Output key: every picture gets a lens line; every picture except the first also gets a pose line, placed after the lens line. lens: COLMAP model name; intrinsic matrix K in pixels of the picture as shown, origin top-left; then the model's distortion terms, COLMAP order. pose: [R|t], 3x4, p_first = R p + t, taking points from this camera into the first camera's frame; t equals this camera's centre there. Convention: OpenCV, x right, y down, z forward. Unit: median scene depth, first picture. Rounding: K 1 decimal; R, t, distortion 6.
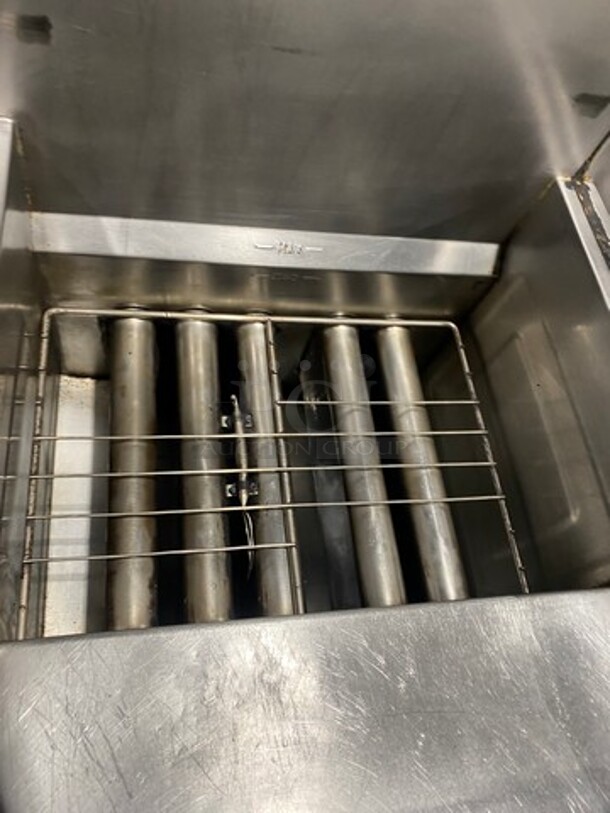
lens RADIAL K [[623.8, 0, 307.4], [0, 623.8, 405.0], [0, 0, 1]] dist [0.026663, -0.019158]
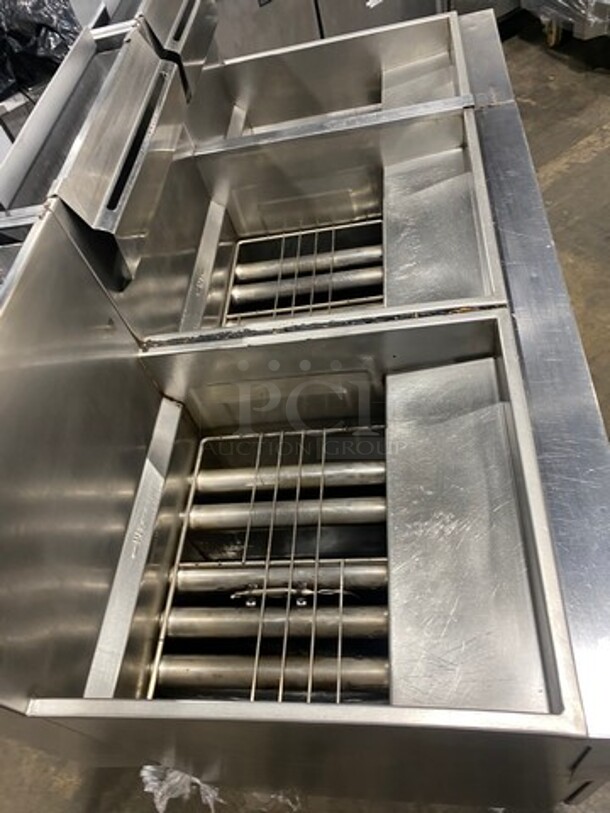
lens RADIAL K [[623.8, 0, 305.4], [0, 623.8, 407.8], [0, 0, 1]] dist [0.026663, -0.019158]
pose [[0.124371, -0.913753, 0.386764, -0.267097], [0.962160, 0.206304, 0.178006, -0.202353], [-0.242445, 0.349990, 0.904835, -0.461784]]
